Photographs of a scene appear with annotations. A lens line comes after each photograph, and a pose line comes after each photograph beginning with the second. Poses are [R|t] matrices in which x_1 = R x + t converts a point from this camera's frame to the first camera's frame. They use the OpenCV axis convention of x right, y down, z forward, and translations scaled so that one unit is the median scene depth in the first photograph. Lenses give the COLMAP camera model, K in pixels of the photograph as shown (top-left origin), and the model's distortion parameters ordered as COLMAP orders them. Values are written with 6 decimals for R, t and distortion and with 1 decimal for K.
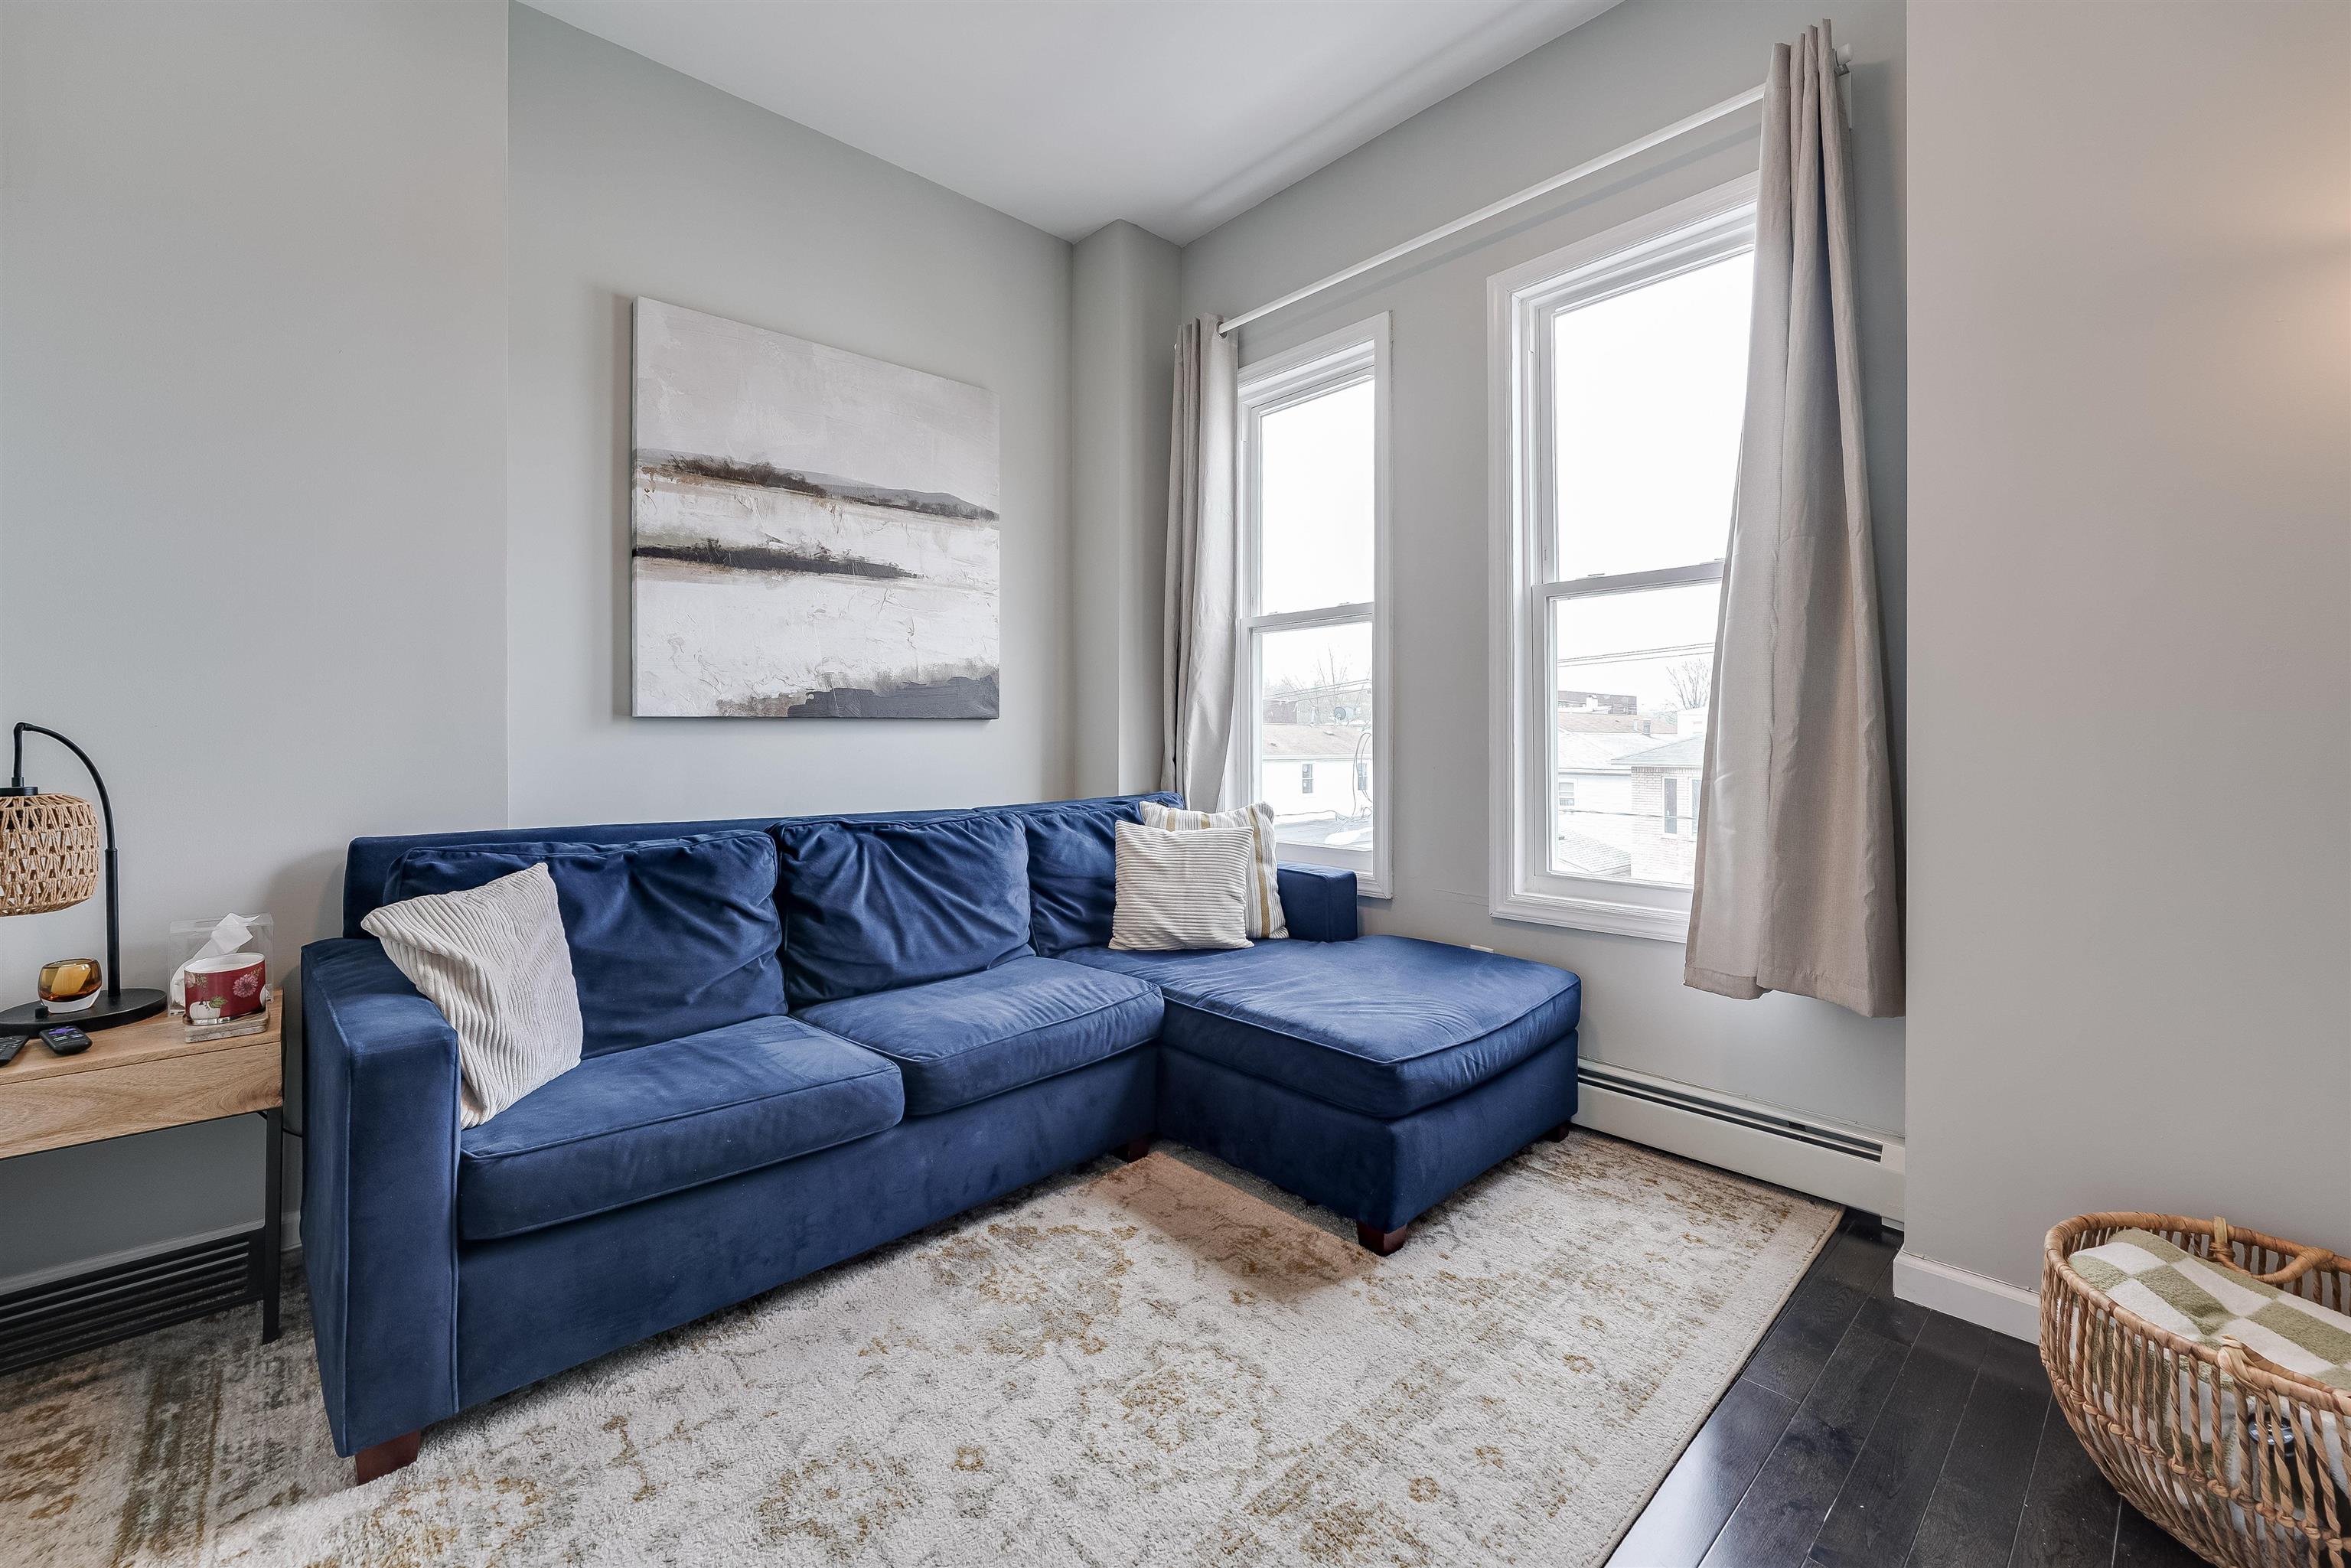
lens RADIAL K [[960.4, 0, 1166.7], [0, 960.4, 729.8], [0, 0, 1]] dist [-0.000852, 0.000043]
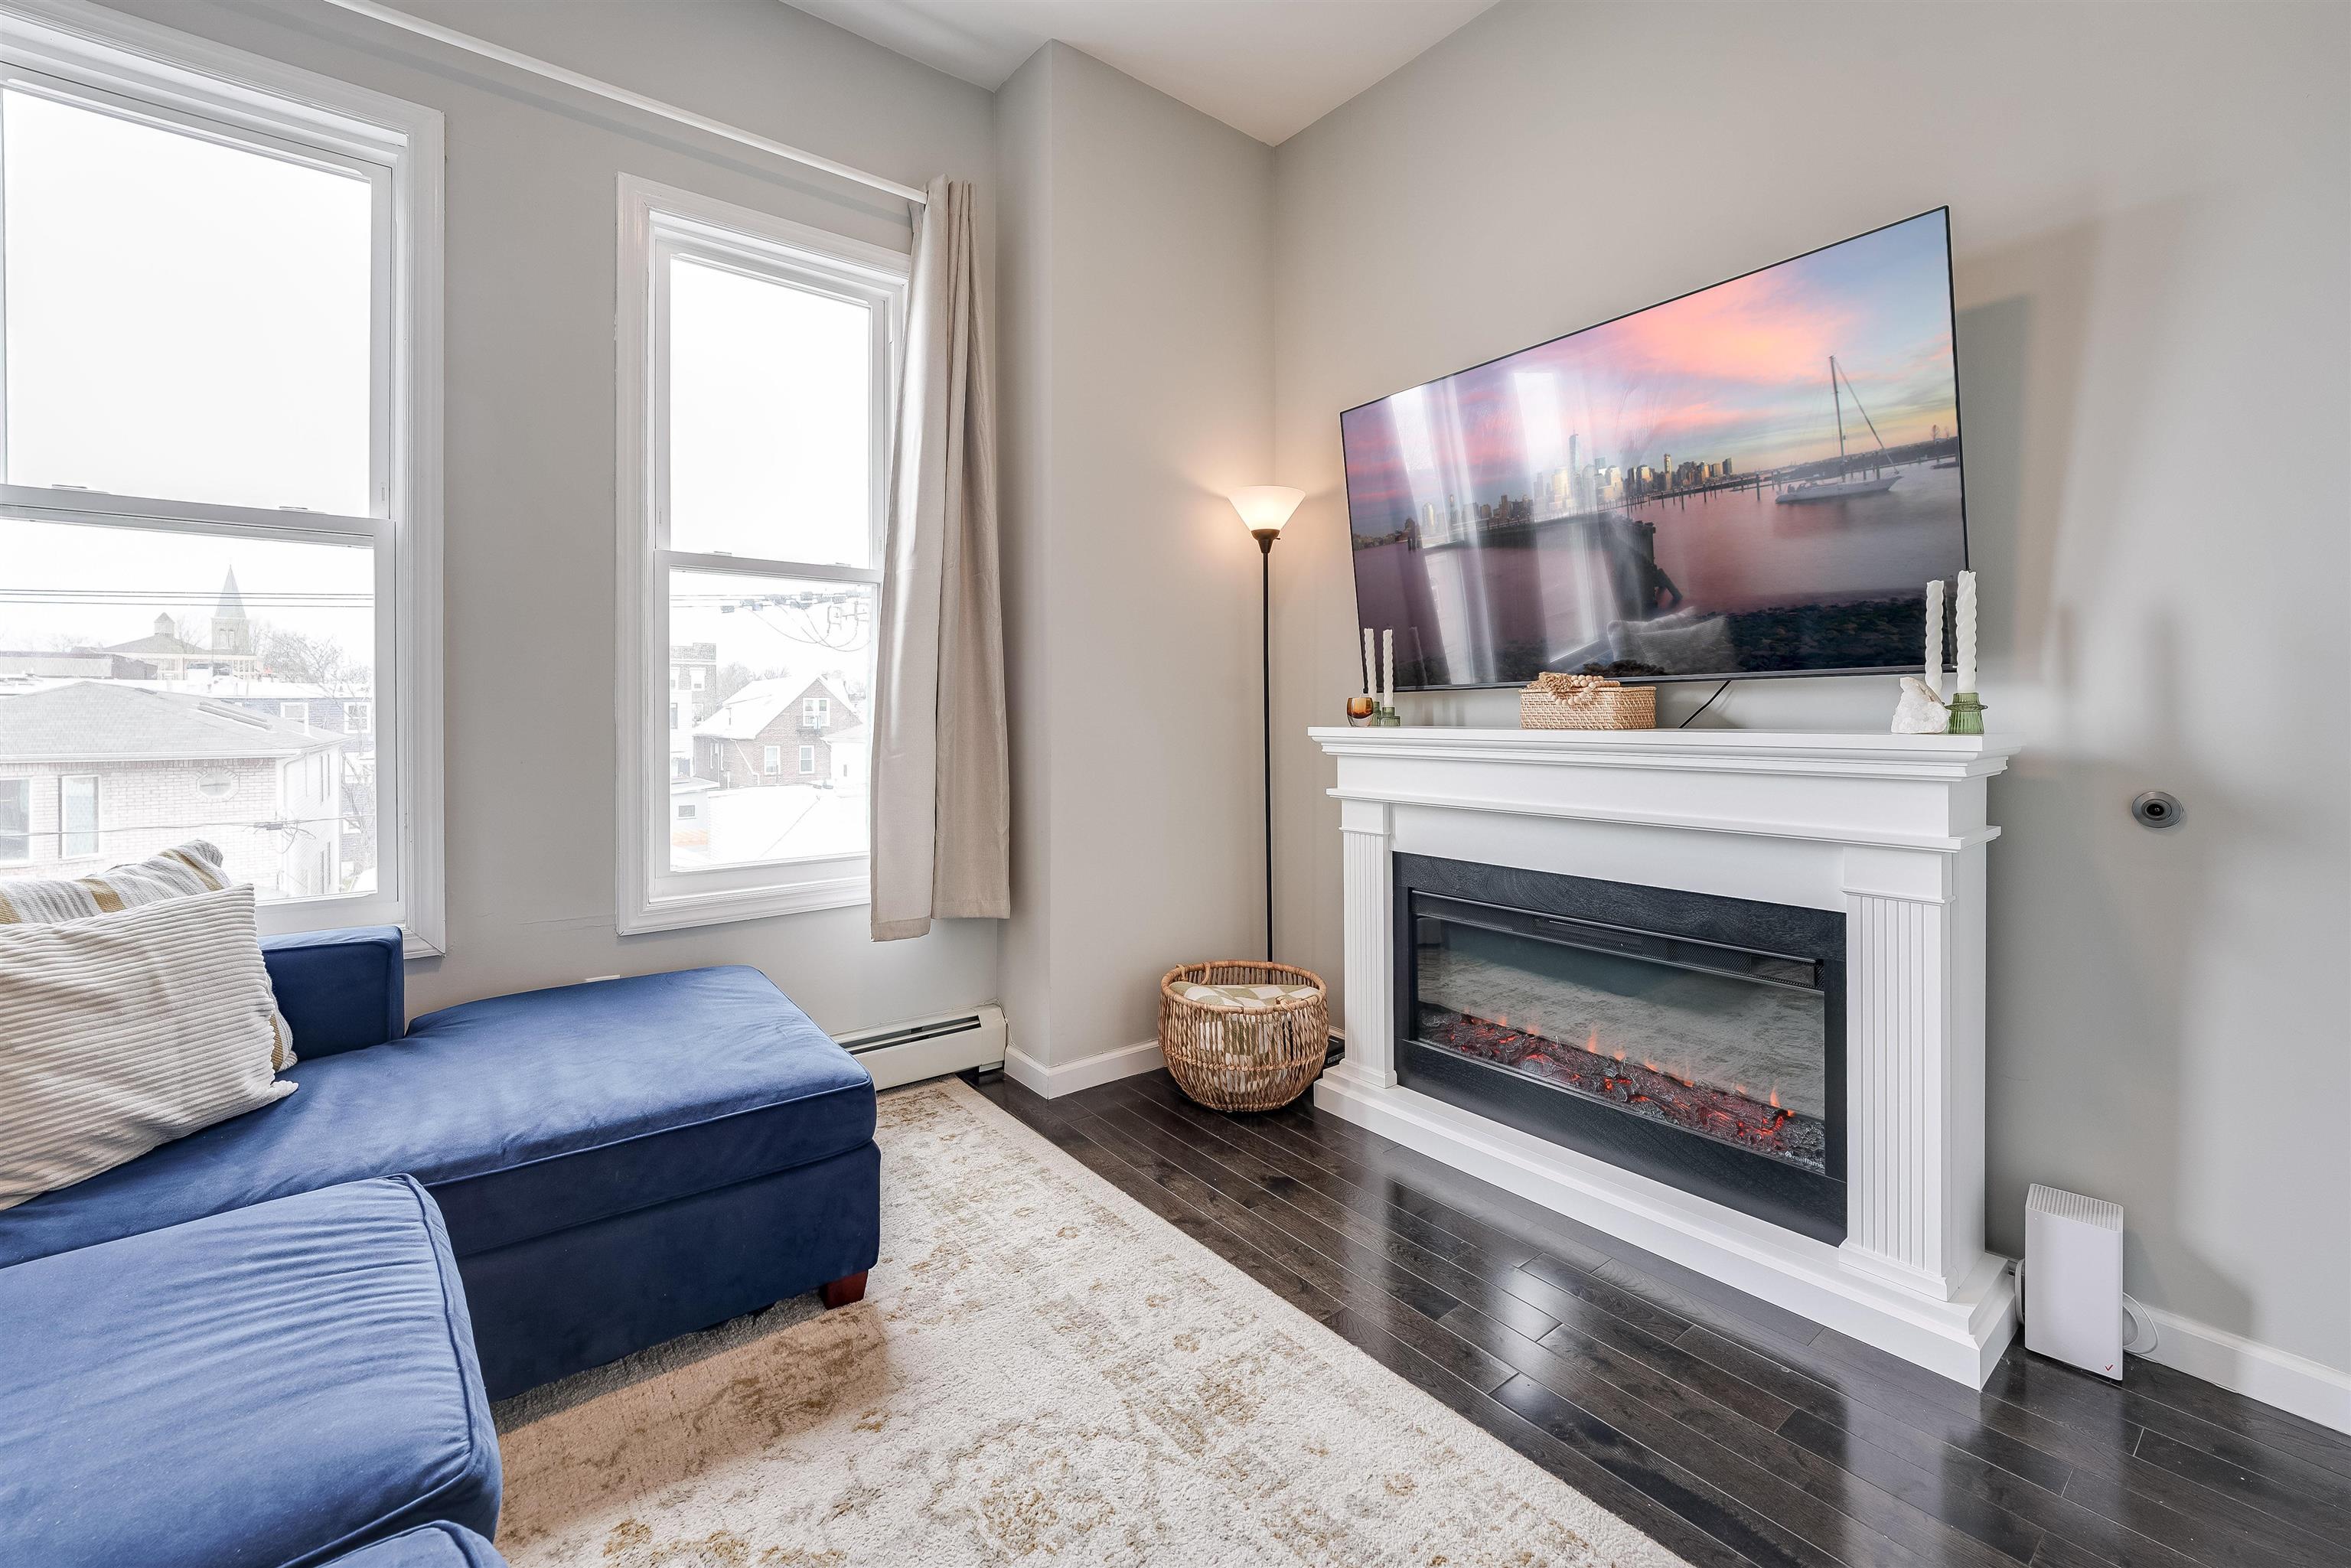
lens RADIAL K [[966.9, 0, 1177.8], [0, 966.9, 715.7], [0, 0, 1]] dist [-0.007709, -0.000168]
pose [[0.076438, 0.002063, 0.997072, -0.513268], [-0.006125, 0.999980, -0.001599, 0.000136], [-0.997055, -0.005985, 0.076450, 0.498809]]
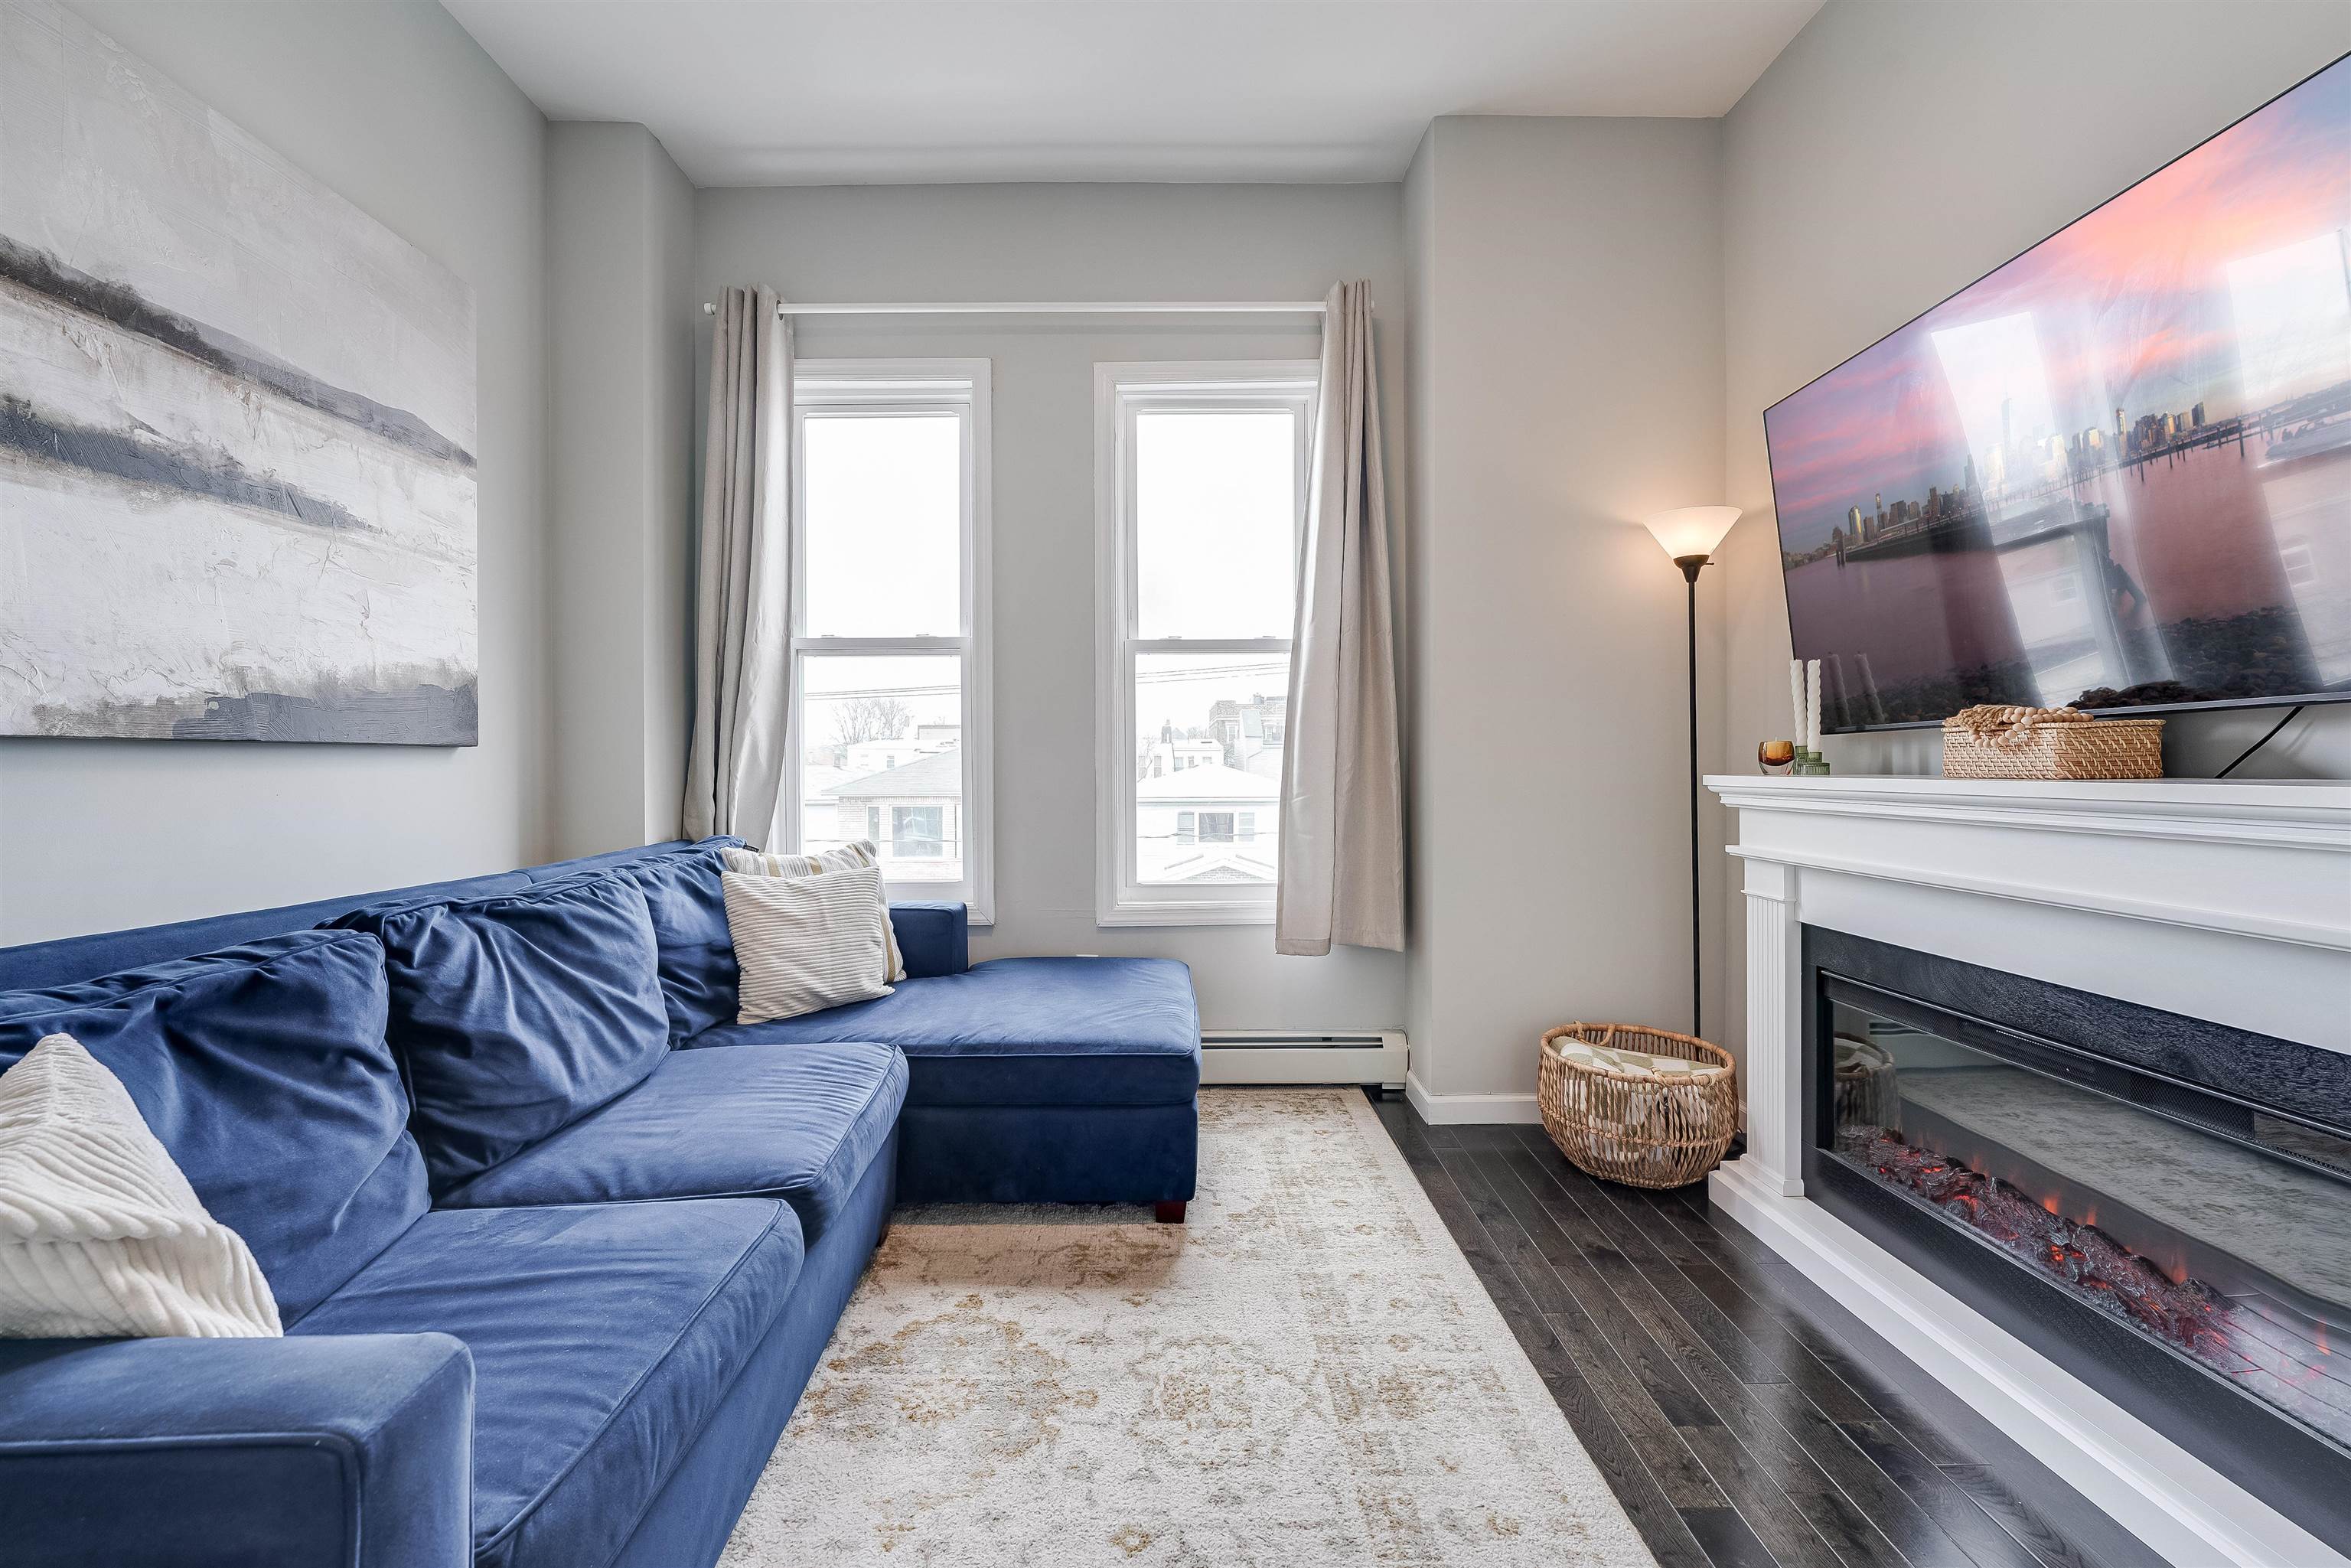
lens RADIAL K [[945.5, 0, 1170.5], [0, 945.5, 775.8], [0, 0, 1]] dist [-0.007610, 0.000208]
pose [[0.670310, -0.007709, 0.742041, -0.482666], [-0.002955, 0.999910, 0.013057, -0.000191], [-0.742075, -0.010945, 0.670227, 0.204008]]
